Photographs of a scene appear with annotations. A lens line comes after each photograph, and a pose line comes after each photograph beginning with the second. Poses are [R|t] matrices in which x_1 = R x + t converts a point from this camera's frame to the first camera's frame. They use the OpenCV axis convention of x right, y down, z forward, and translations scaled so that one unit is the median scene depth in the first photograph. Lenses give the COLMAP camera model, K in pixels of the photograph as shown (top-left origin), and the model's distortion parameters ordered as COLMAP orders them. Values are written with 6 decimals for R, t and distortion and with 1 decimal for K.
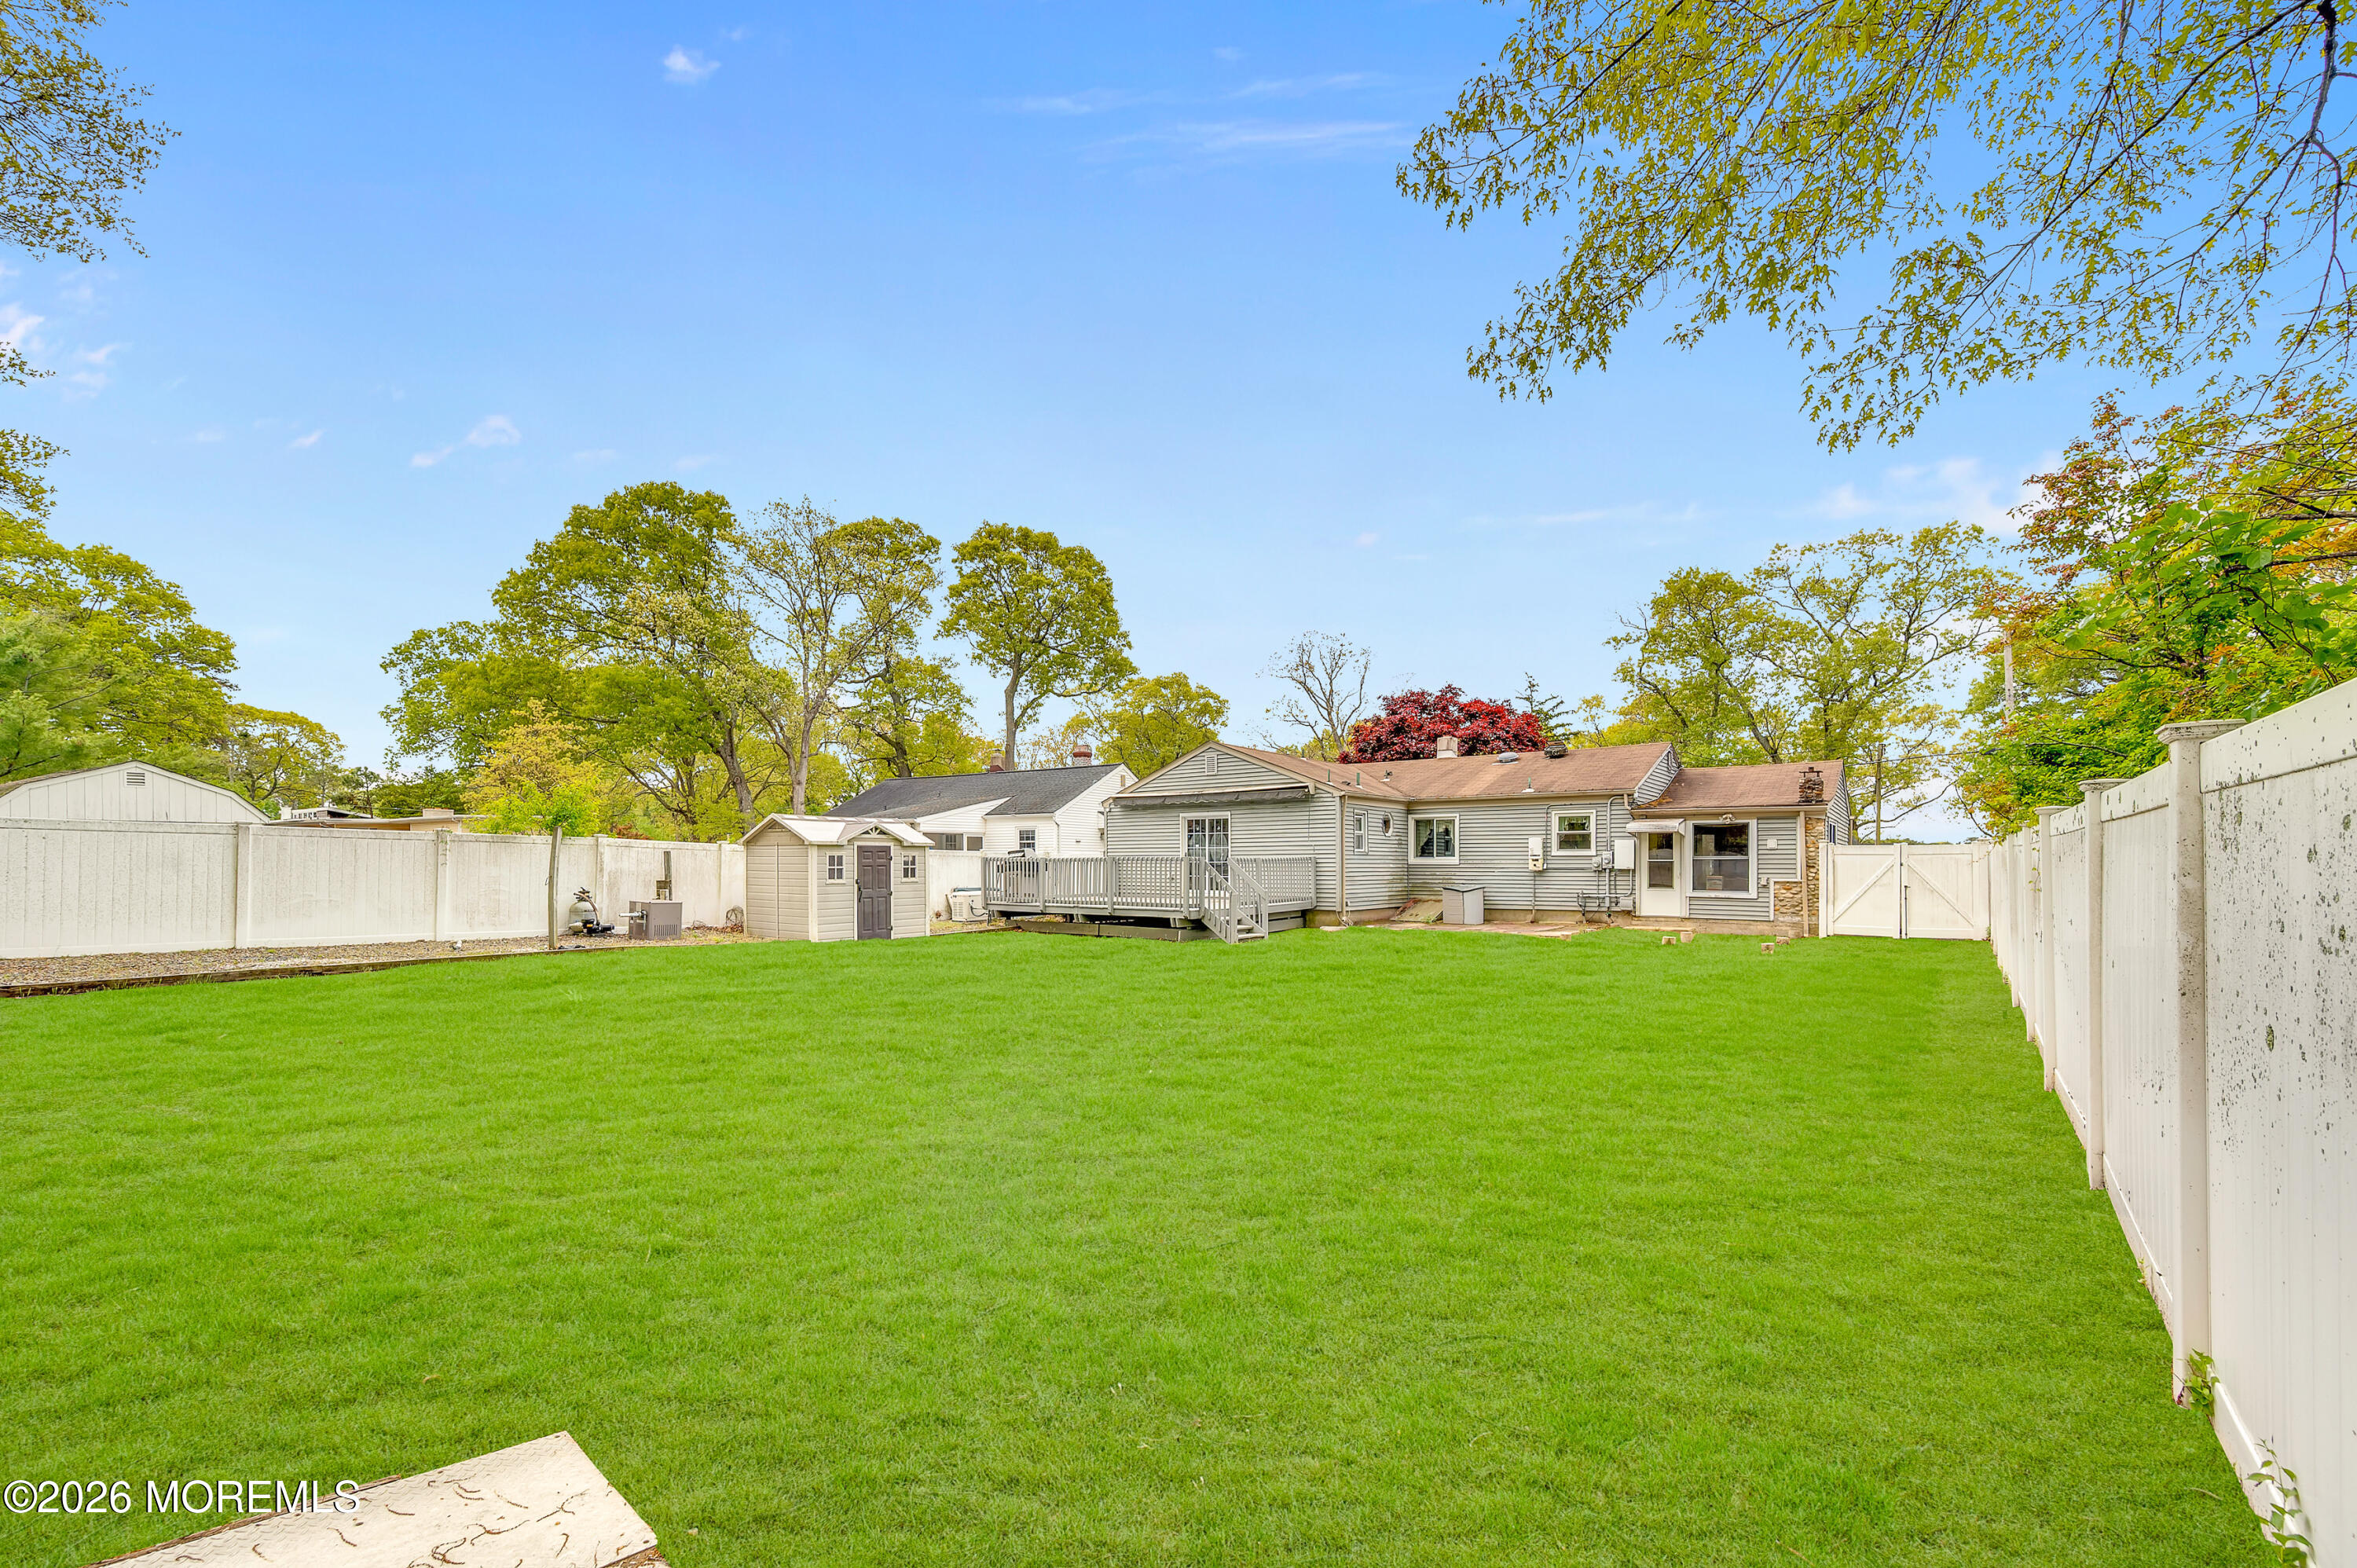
lens RADIAL K [[956.3, 0, 1174.5], [0, 956.3, 860.4], [0, 0, 1]] dist [-0.001217, -0.000109]
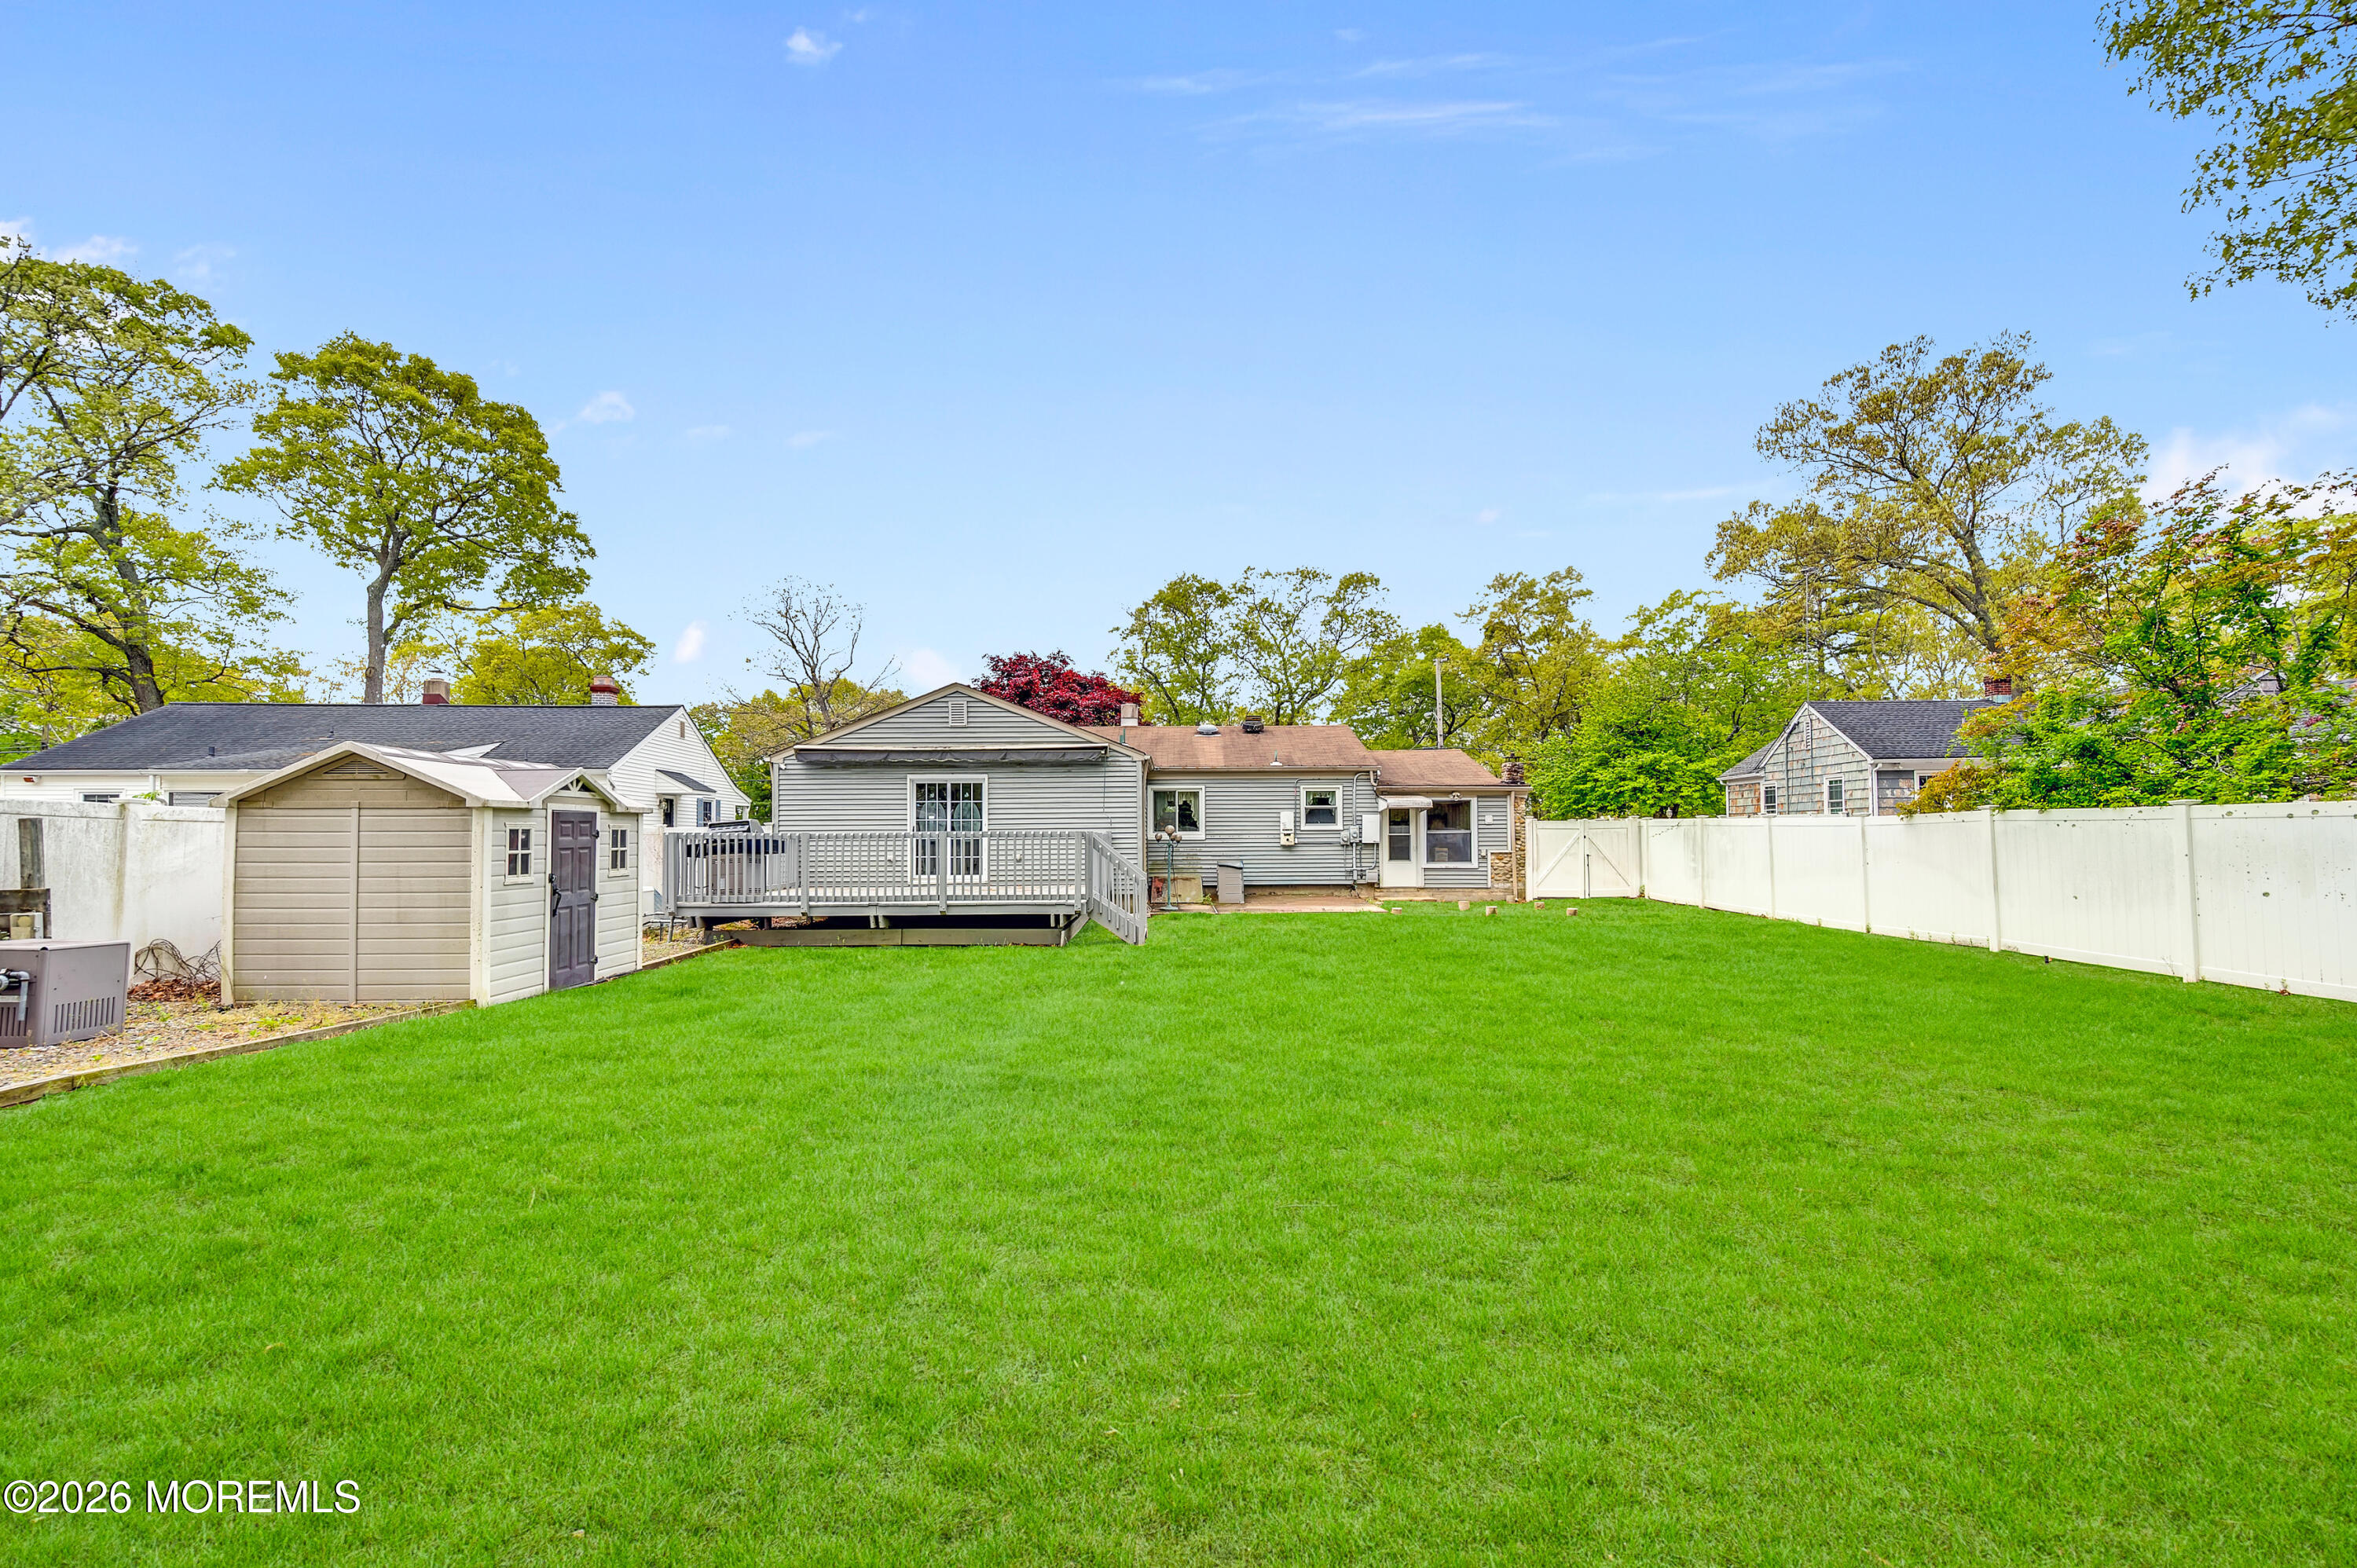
lens RADIAL K [[942.8, 0, 1176.1], [0, 942.8, 807.5], [0, 0, 1]] dist [-0.002042, -0.000347]
pose [[0.790321, 0.014387, 0.612524, -0.288261], [0.004802, 0.999548, -0.029674, -0.000017], [-0.612674, 0.026393, 0.789895, 0.285513]]
